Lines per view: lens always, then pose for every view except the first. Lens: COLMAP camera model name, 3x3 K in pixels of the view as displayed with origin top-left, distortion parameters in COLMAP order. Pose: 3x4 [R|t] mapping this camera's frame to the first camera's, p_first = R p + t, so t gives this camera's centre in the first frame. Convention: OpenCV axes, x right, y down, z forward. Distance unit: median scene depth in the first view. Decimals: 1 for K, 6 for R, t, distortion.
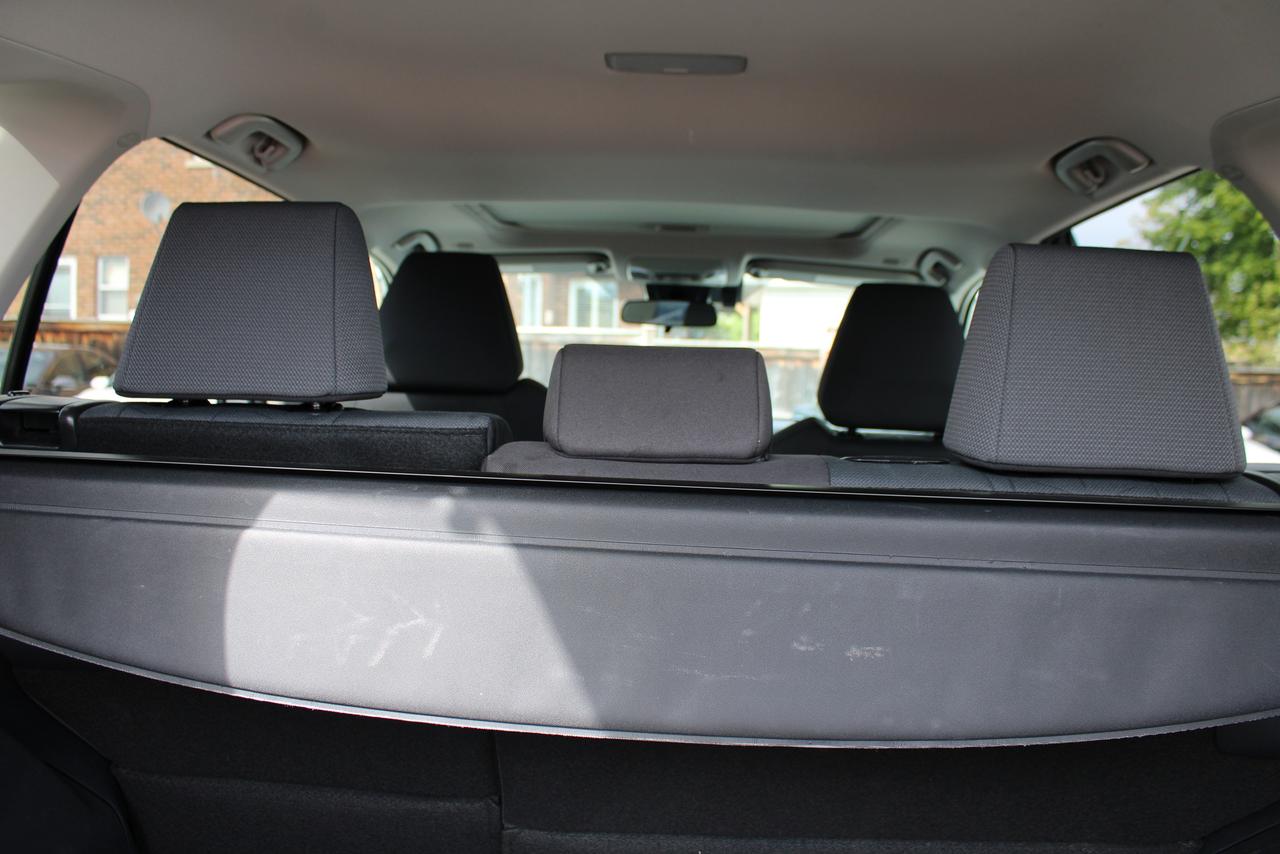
lens RADIAL K [[1067.9, 0, 640.0], [0, 1067.9, 427.0], [0, 0, 1]] dist [-0.151990, 0.109842]
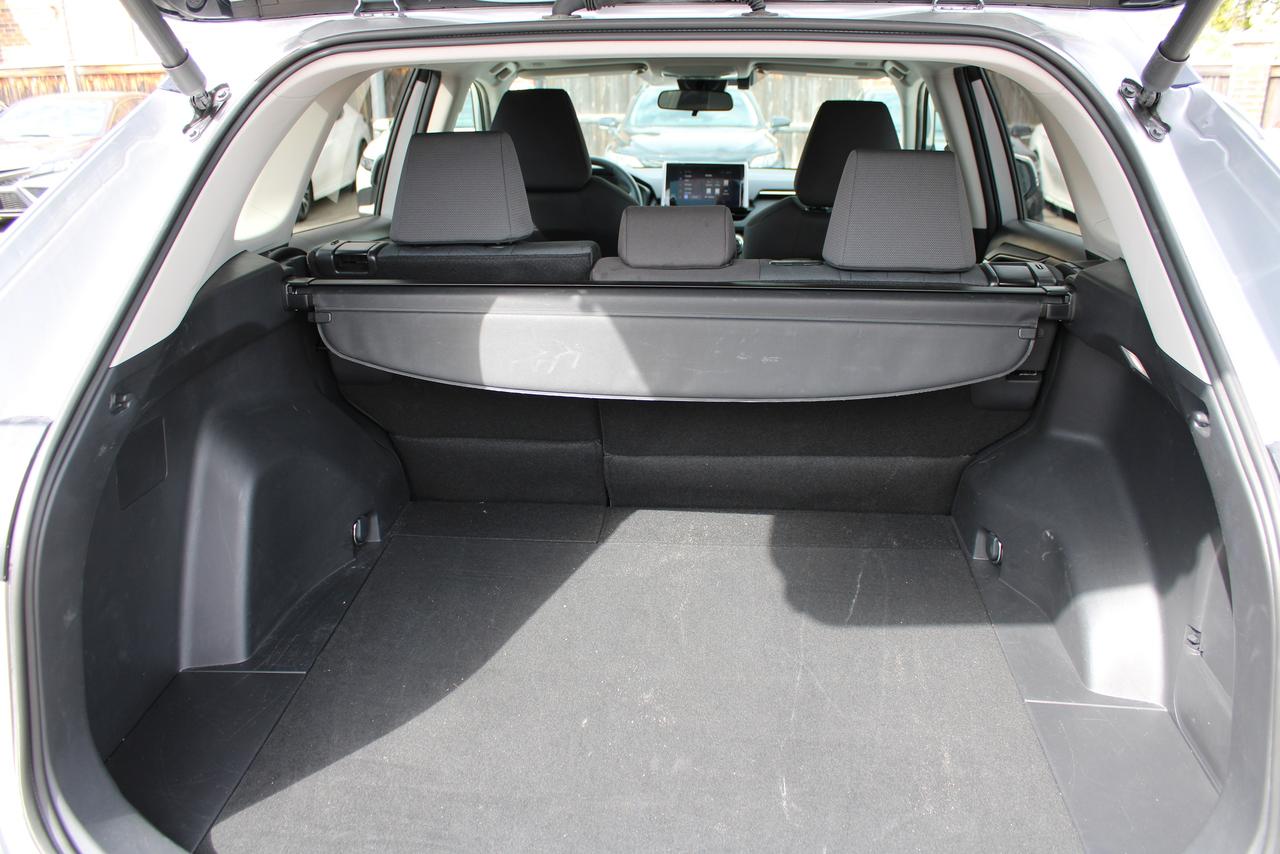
lens RADIAL K [[1067.9, 0, 640.0], [0, 1067.9, 427.0], [0, 0, 1]] dist [-0.151990, 0.109842]
pose [[0.998315, -0.029080, -0.050217, 0.034629], [0.041611, 0.961906, 0.270196, -0.193487], [0.040447, -0.271830, 0.961495, -0.873929]]
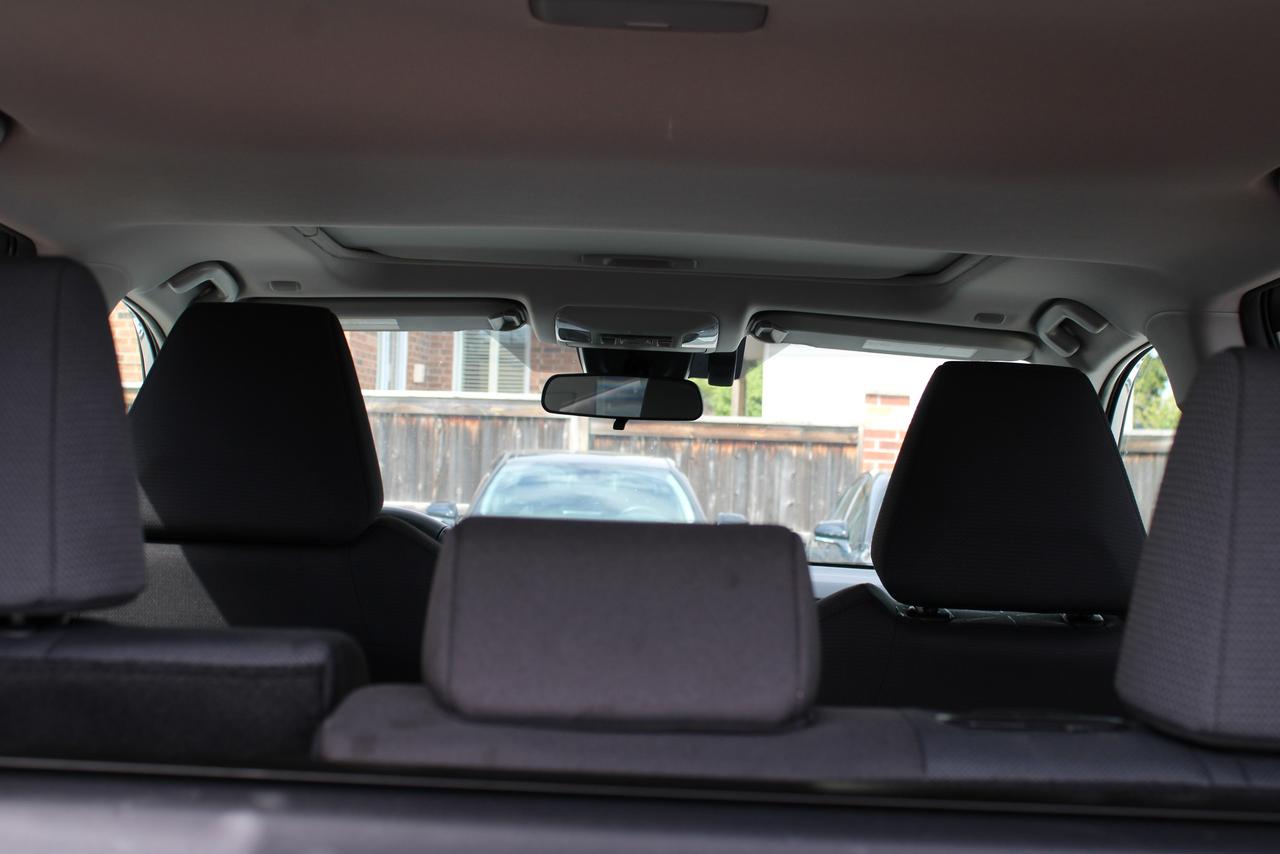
lens RADIAL K [[1719.2, 0, 640.0], [0, 1719.2, 427.0], [0, 0, 1]] dist [-0.053635, 0.056847]
pose [[0.999025, 0.006400, 0.043692, -0.013518], [-0.003357, 0.997586, -0.069363, -0.055753], [-0.044031, 0.069149, 0.996634, 0.060868]]
